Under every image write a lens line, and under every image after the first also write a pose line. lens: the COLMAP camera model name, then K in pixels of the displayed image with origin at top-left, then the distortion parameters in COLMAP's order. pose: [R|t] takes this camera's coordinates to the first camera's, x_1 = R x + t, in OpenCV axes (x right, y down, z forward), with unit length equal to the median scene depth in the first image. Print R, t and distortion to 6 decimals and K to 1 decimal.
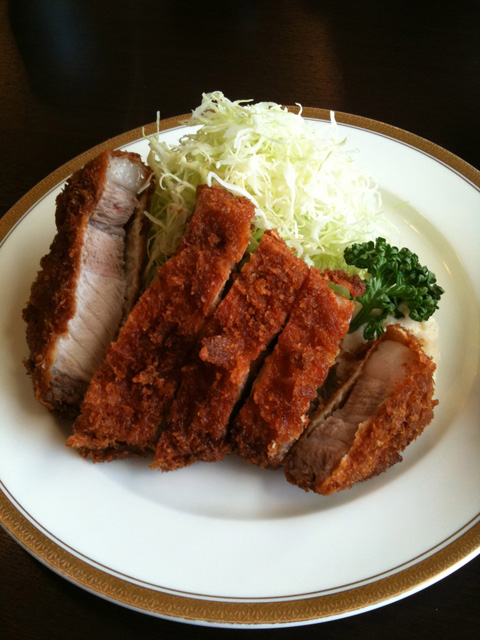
lens RADIAL K [[700.8, 0, 240.0], [0, 700.8, 320.0], [0, 0, 1]] dist [0.171139, -0.653805]
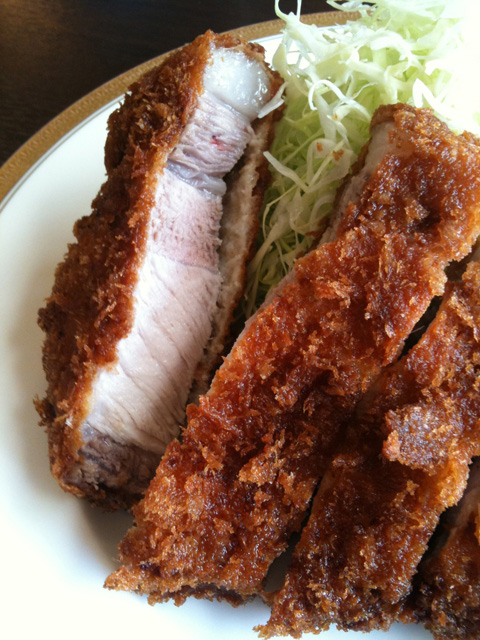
lens RADIAL K [[700.8, 0, 240.0], [0, 700.8, 320.0], [0, 0, 1]] dist [0.171139, -0.653805]
pose [[0.996952, 0.072779, -0.028094, -0.141515], [-0.071184, 0.995995, 0.054104, -0.055427], [0.031919, -0.051939, 0.998140, 0.478377]]
